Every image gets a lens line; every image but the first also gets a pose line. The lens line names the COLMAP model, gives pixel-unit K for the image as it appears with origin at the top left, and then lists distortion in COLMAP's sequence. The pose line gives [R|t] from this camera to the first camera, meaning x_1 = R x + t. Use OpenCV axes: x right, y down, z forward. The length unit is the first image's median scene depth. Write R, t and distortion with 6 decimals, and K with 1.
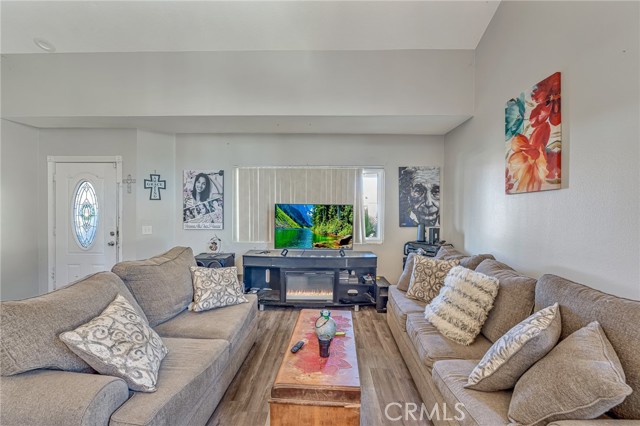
lens RADIAL K [[278.5, 0, 320.4], [0, 278.5, 211.1], [0, 0, 1]] dist [-0.001969, -0.000188]
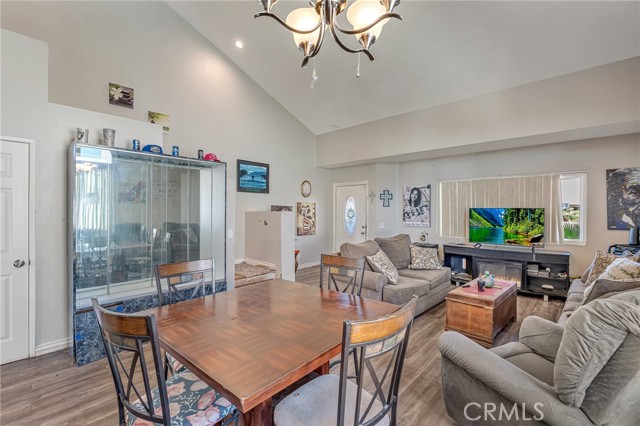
lens RADIAL K [[287.8, 0, 316.4], [0, 287.8, 212.3], [0, 0, 1]] dist [0.000078, -0.011133]
pose [[0.745110, -0.003144, -0.666934, 0.198883], [-0.006226, 0.999913, -0.011670, 0.014071], [0.666913, 0.012848, 0.745025, -0.480937]]
